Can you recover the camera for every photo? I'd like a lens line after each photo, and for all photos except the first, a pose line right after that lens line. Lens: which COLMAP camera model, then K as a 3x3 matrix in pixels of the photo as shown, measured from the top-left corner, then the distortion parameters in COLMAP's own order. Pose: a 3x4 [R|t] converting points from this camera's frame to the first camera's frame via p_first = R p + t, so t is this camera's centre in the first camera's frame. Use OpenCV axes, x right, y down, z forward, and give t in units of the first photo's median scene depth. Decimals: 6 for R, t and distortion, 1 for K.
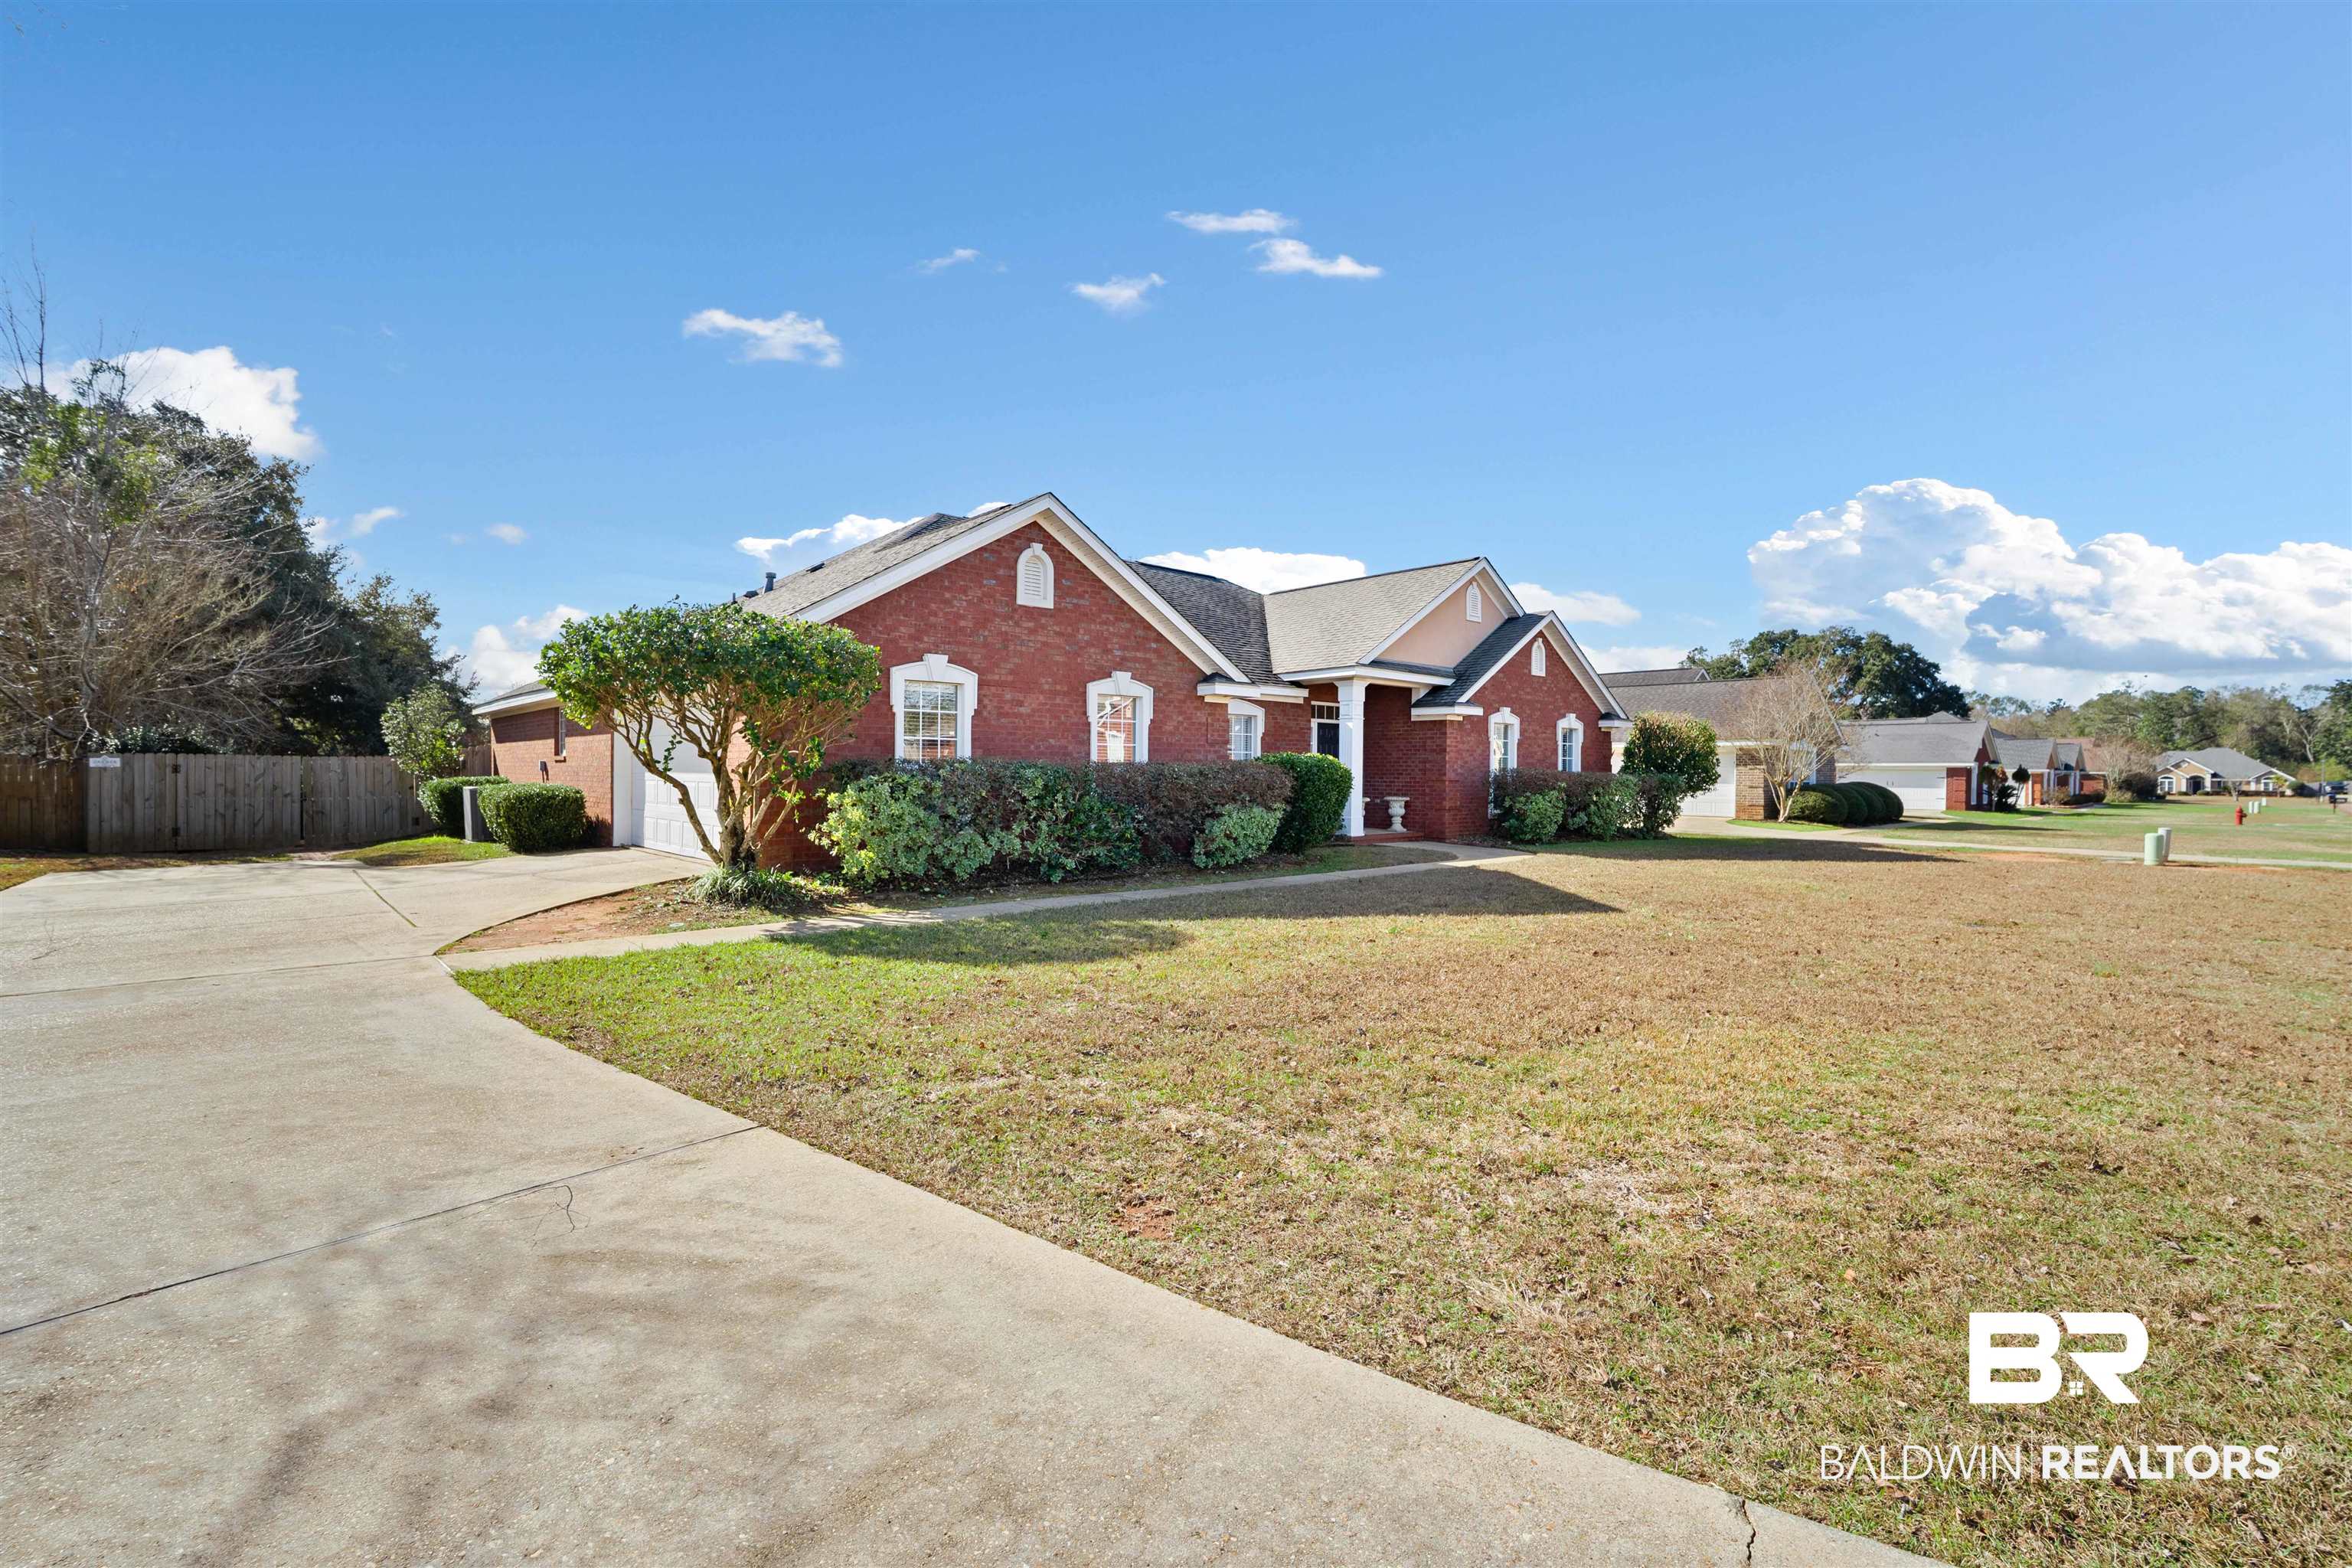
lens RADIAL K [[1052.0, 0, 1170.3], [0, 1052.0, 788.1], [0, 0, 1]] dist [-0.009097, 0.001753]
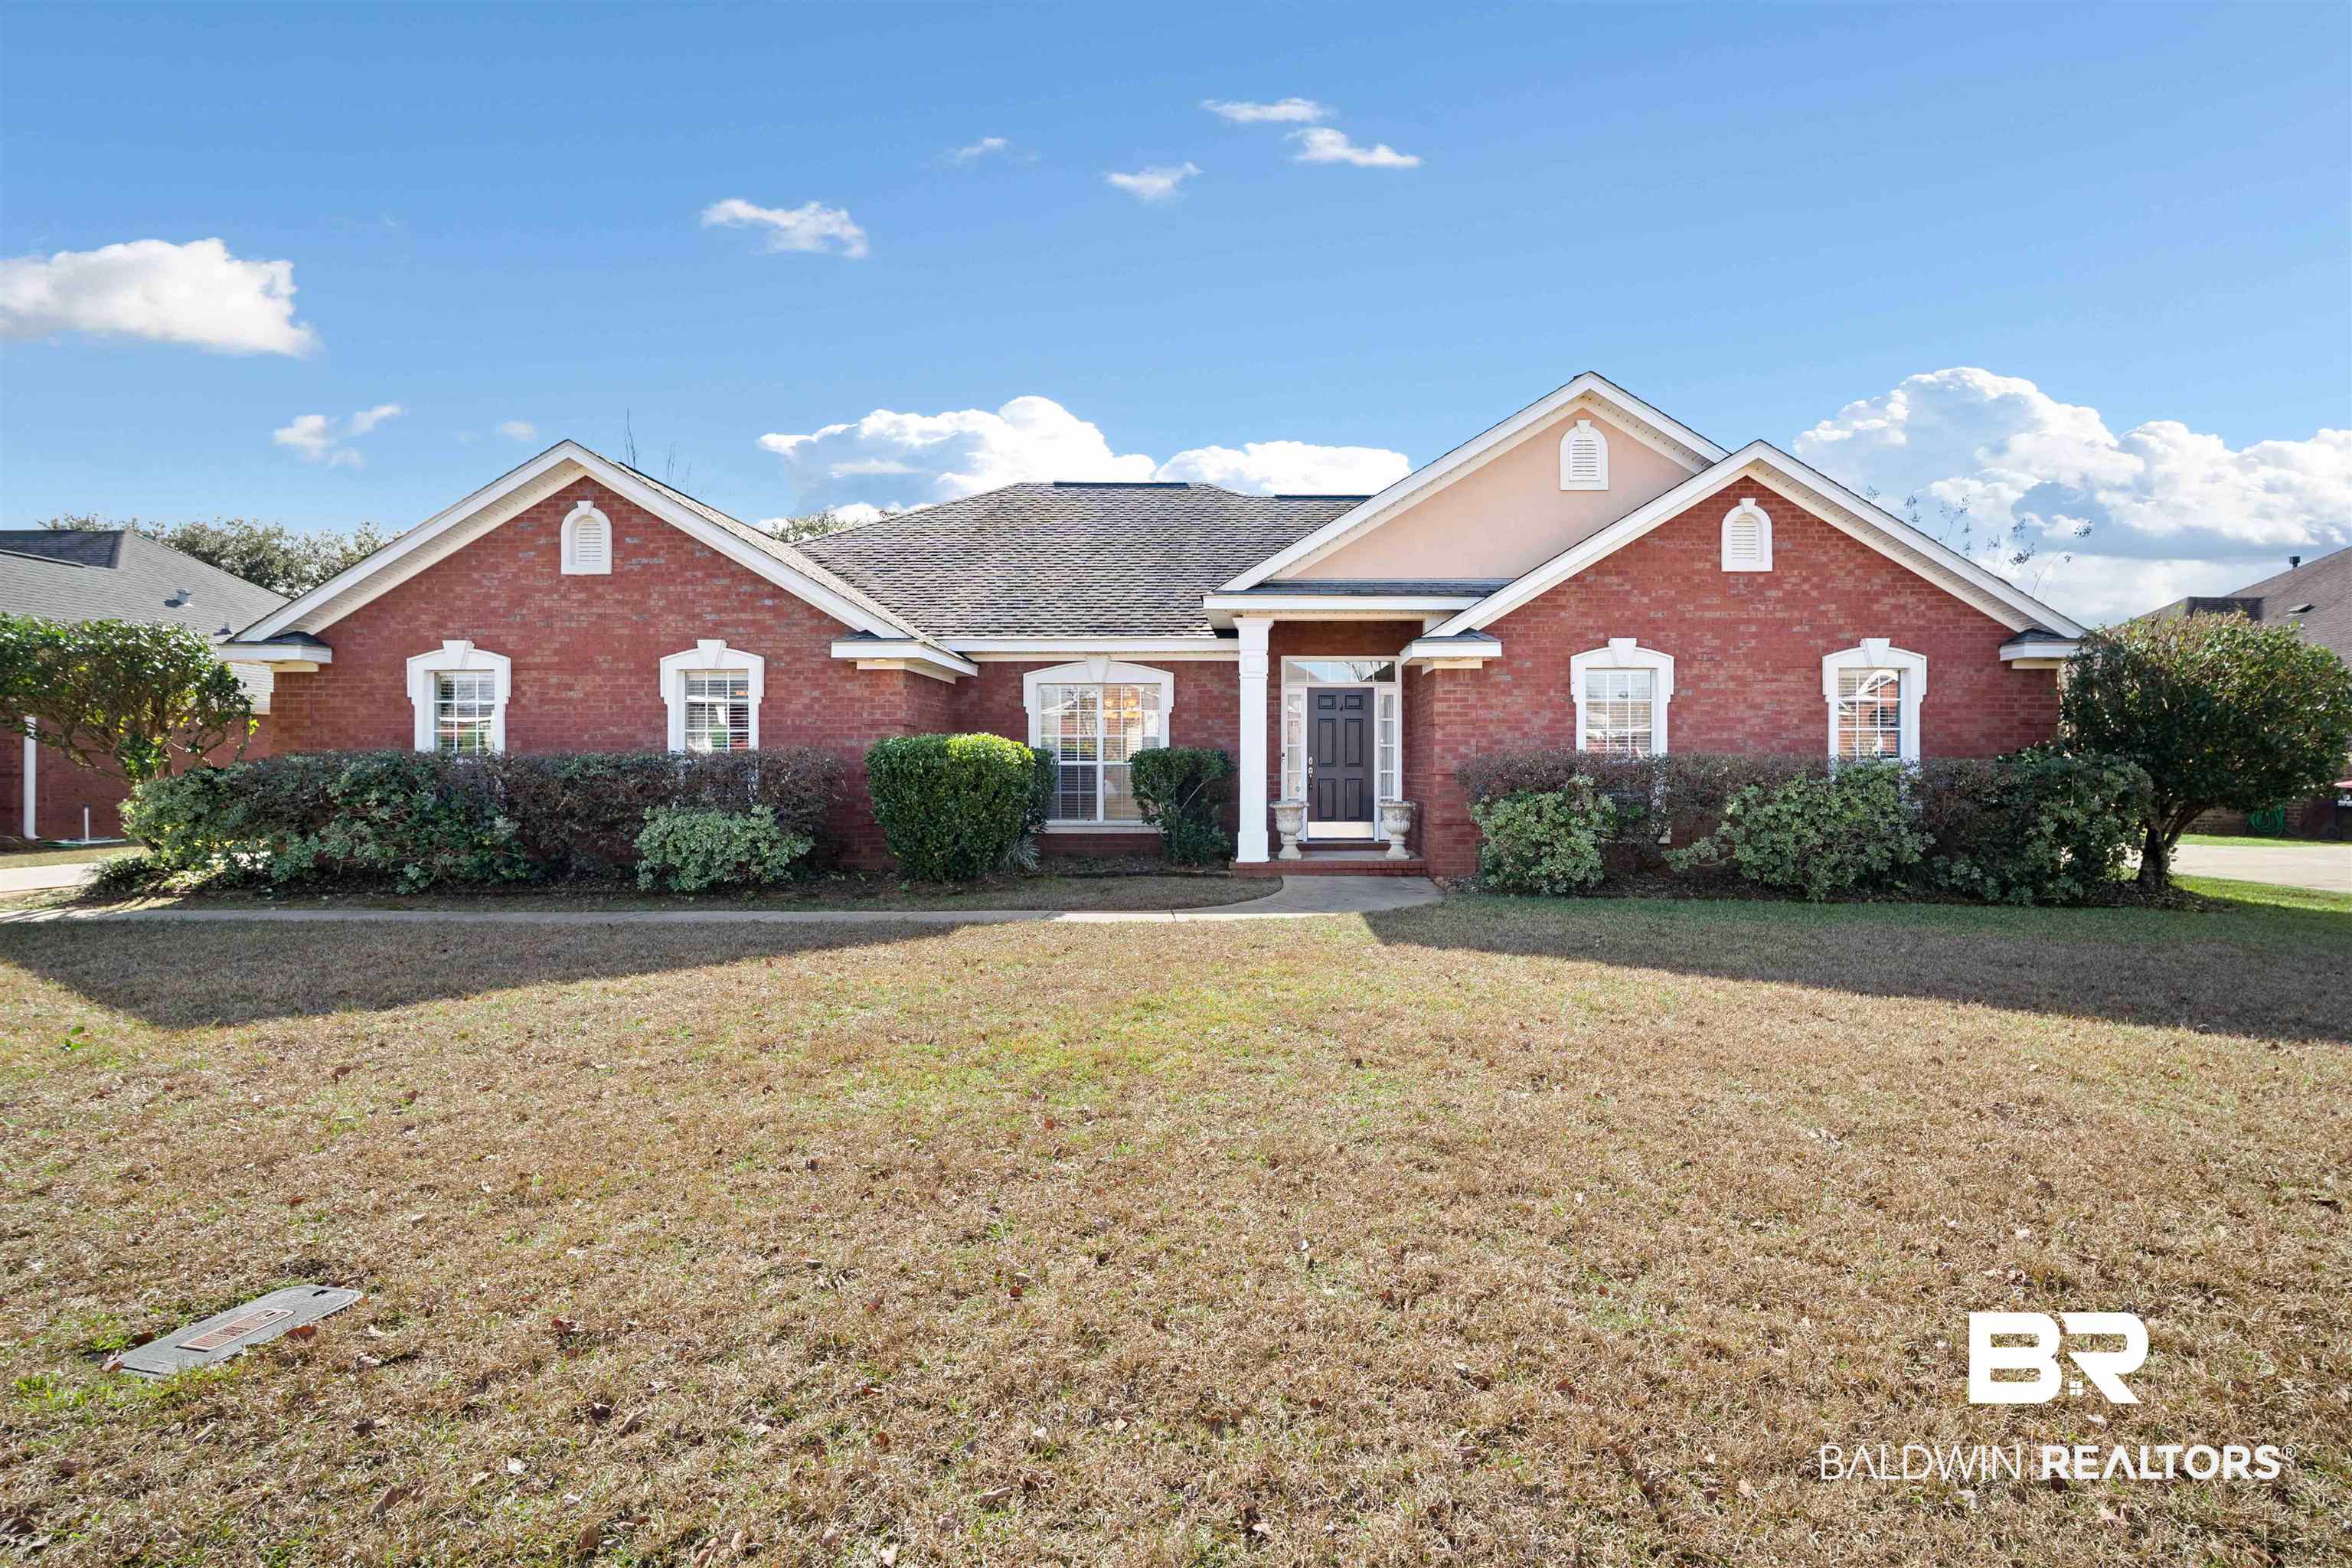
lens RADIAL K [[1000.0, 0, 1189.3], [0, 1000.0, 771.0], [0, 0, 1]] dist [-0.003160, -0.000179]
pose [[0.725029, -0.004224, -0.688706, 0.559335], [-0.003662, 0.999943, -0.009987, -0.002960], [0.688709, 0.009763, 0.724972, 0.523693]]
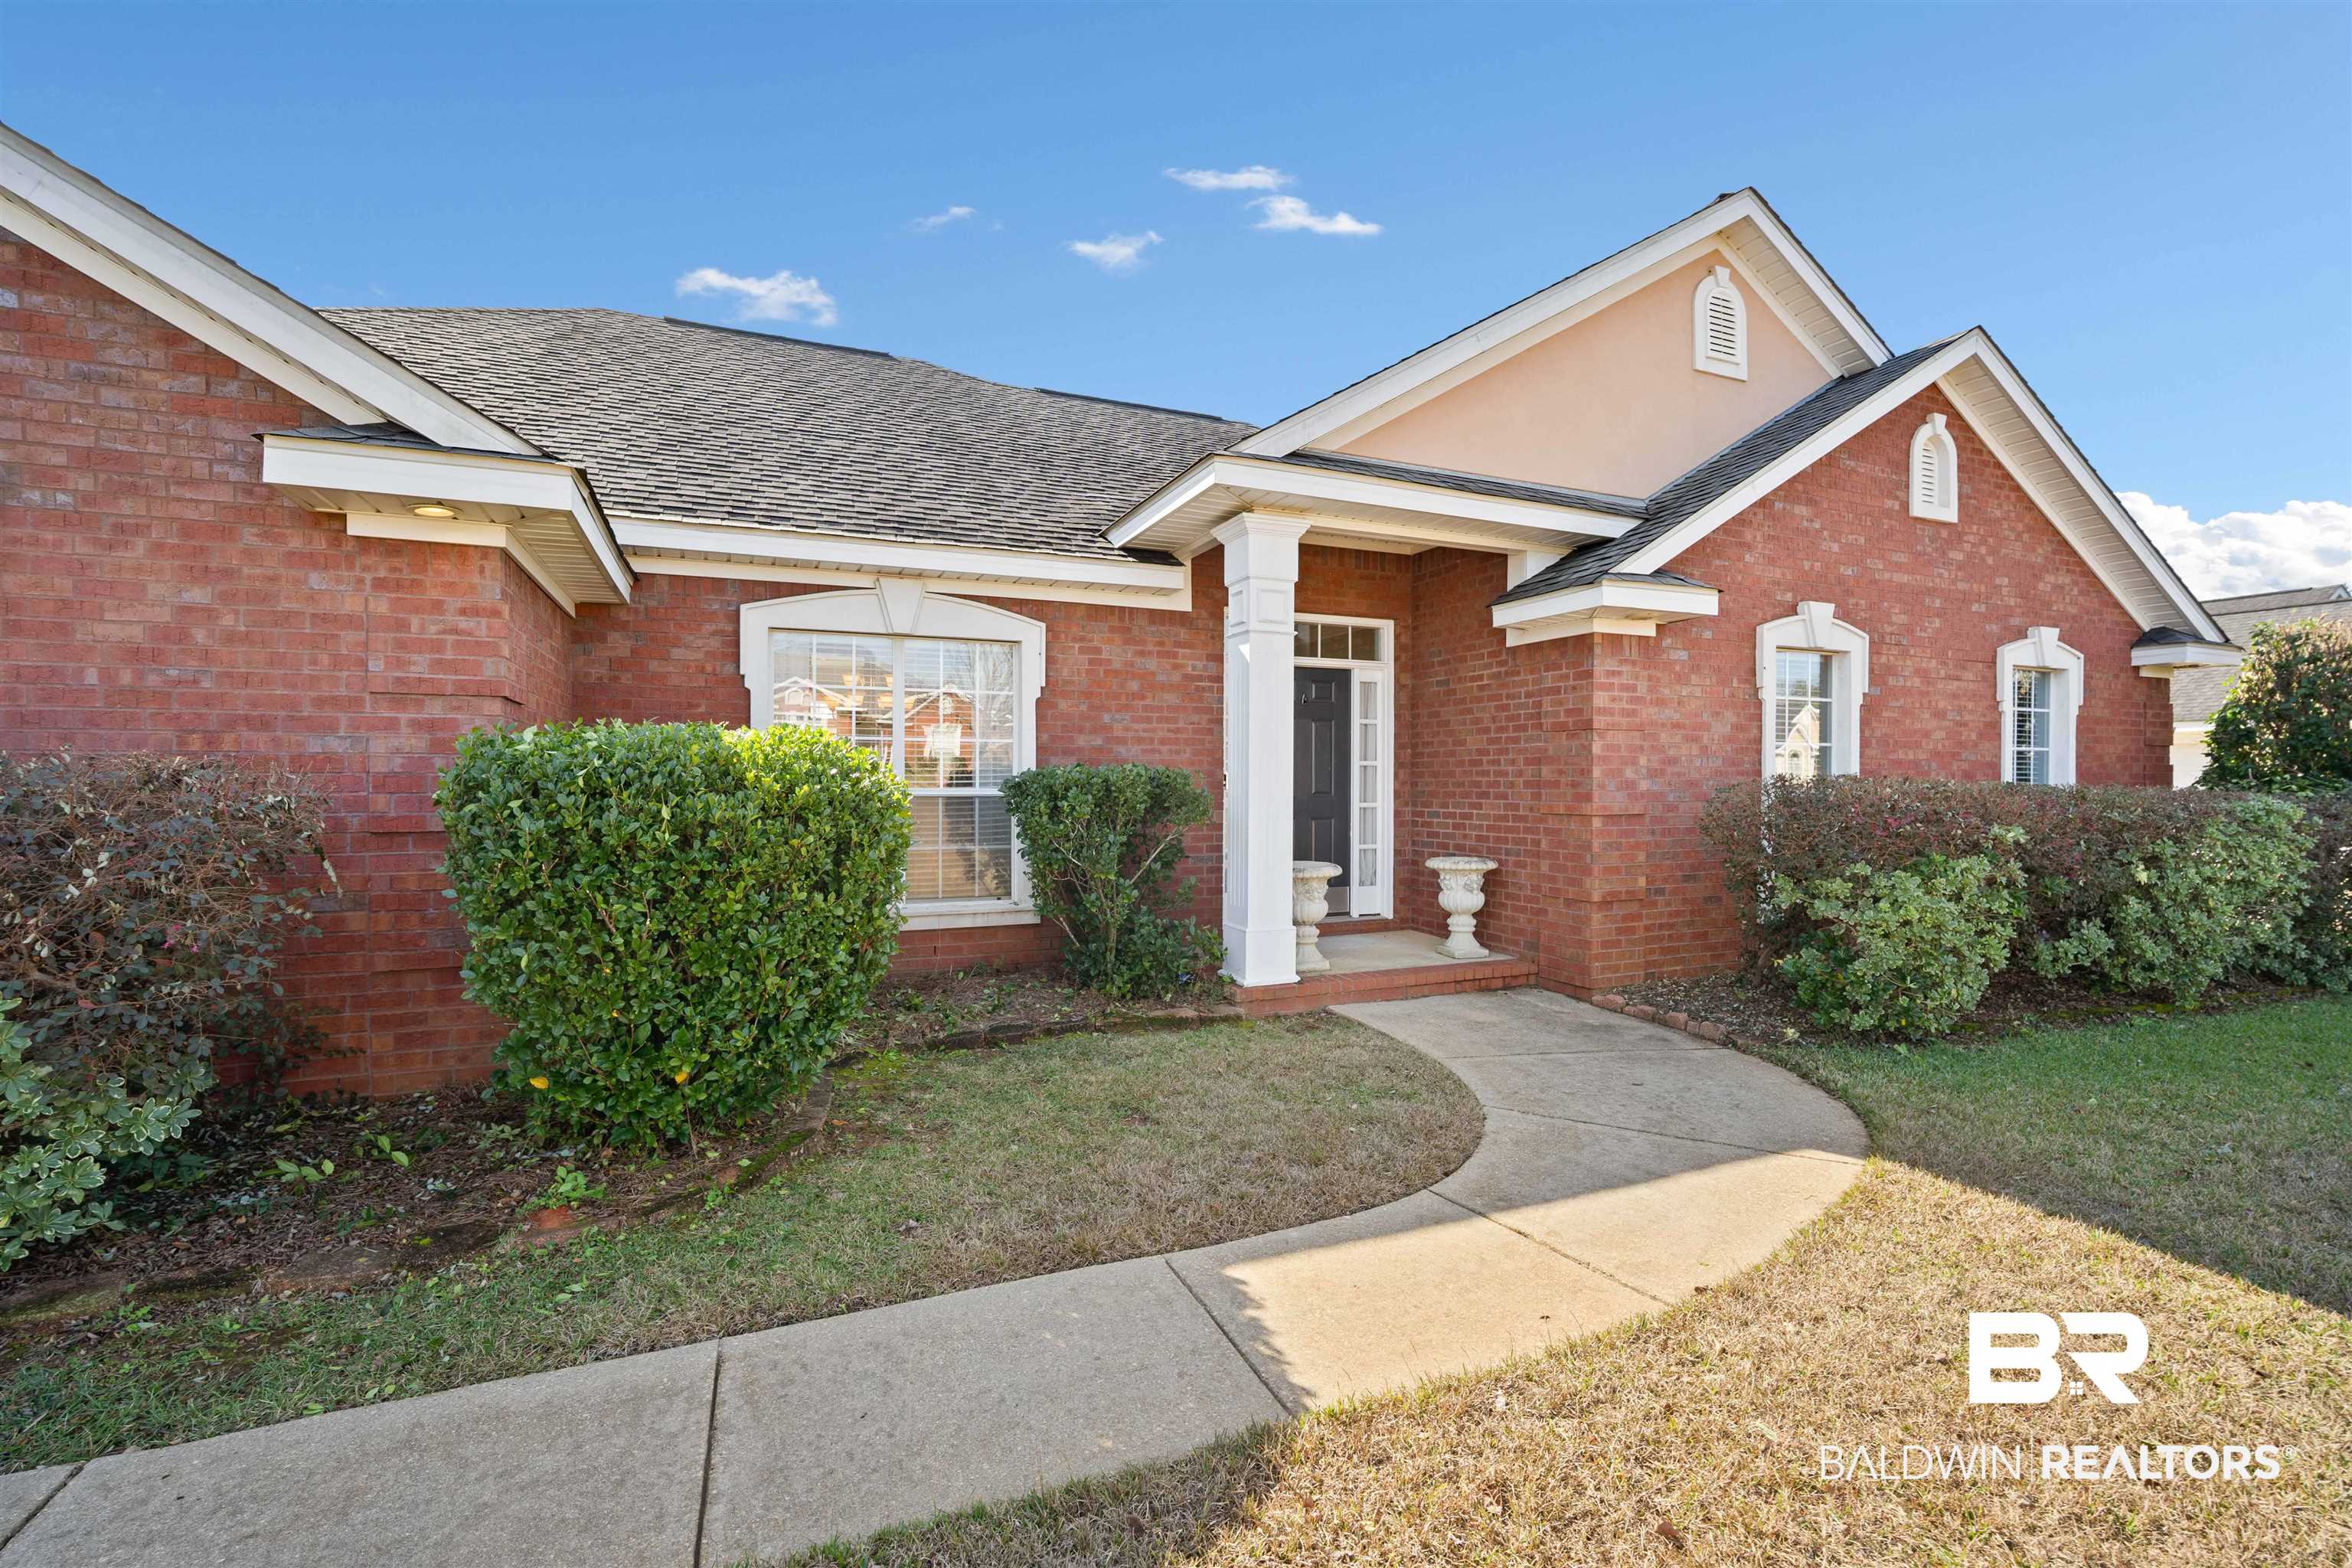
lens RADIAL K [[1052.0, 0, 1170.8], [0, 1052.0, 796.1], [0, 0, 1]] dist [-0.009097, 0.001753]
pose [[0.946203, -0.000094, -0.323573, 0.251265], [-0.000151, 1.000000, -0.000730, -0.013503], [0.323573, 0.000740, 0.946203, 0.661952]]
